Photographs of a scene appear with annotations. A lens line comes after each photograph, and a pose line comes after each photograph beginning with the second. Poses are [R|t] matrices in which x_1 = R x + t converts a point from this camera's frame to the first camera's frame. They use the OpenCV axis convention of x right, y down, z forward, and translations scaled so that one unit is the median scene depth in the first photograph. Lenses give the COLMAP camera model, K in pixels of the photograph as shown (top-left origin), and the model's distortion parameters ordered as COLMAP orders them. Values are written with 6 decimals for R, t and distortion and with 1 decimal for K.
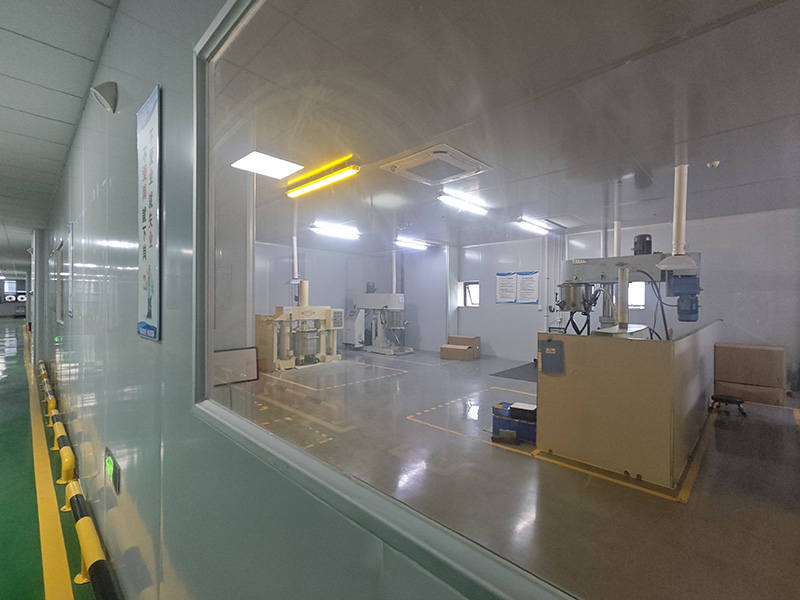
lens RADIAL K [[364.0, 0, 403.5], [0, 364.0, 301.7], [0, 0, 1]] dist [0.002002, 0.003270]
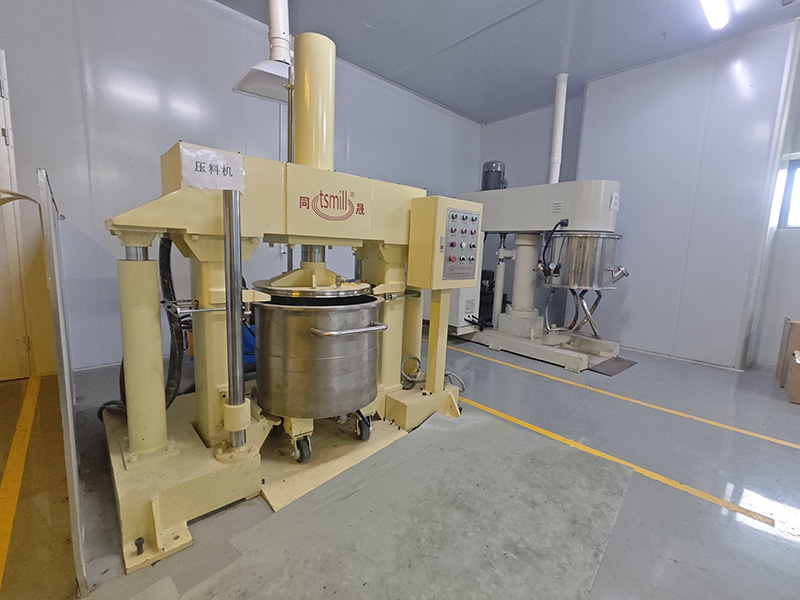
lens RADIAL K [[364.0, 0, 402.1], [0, 364.0, 300.8], [0, 0, 1]] dist [0.002002, 0.003270]
pose [[0.997741, 0.040832, -0.053341, -0.204854], [-0.033453, 0.990610, 0.132559, 0.054050], [0.058253, -0.130475, 0.989739, 0.772988]]
